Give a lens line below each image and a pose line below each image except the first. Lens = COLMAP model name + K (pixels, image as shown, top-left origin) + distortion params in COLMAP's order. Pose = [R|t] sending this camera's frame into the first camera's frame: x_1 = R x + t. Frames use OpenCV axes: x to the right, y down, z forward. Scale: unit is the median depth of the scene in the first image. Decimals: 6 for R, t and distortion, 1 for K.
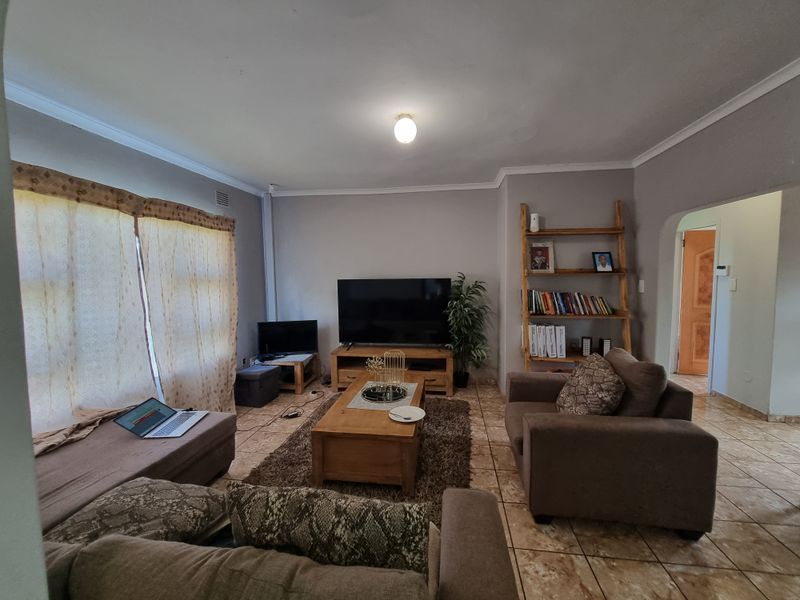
lens RADIAL K [[329.2, 0, 401.2], [0, 329.2, 295.9], [0, 0, 1]] dist [-0.003393, -0.000164]
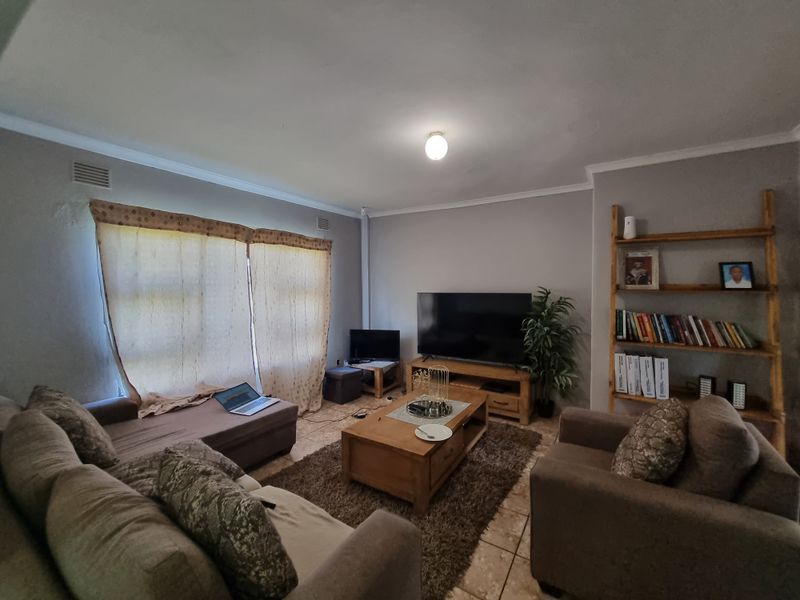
lens RADIAL K [[329.2, 0, 401.2], [0, 329.2, 295.9], [0, 0, 1]] dist [-0.003393, -0.000164]
pose [[0.913689, 0.021064, -0.405868, 0.235253], [-0.034427, 0.999078, -0.025653, -0.013935], [0.404954, 0.037411, 0.913571, 0.037663]]
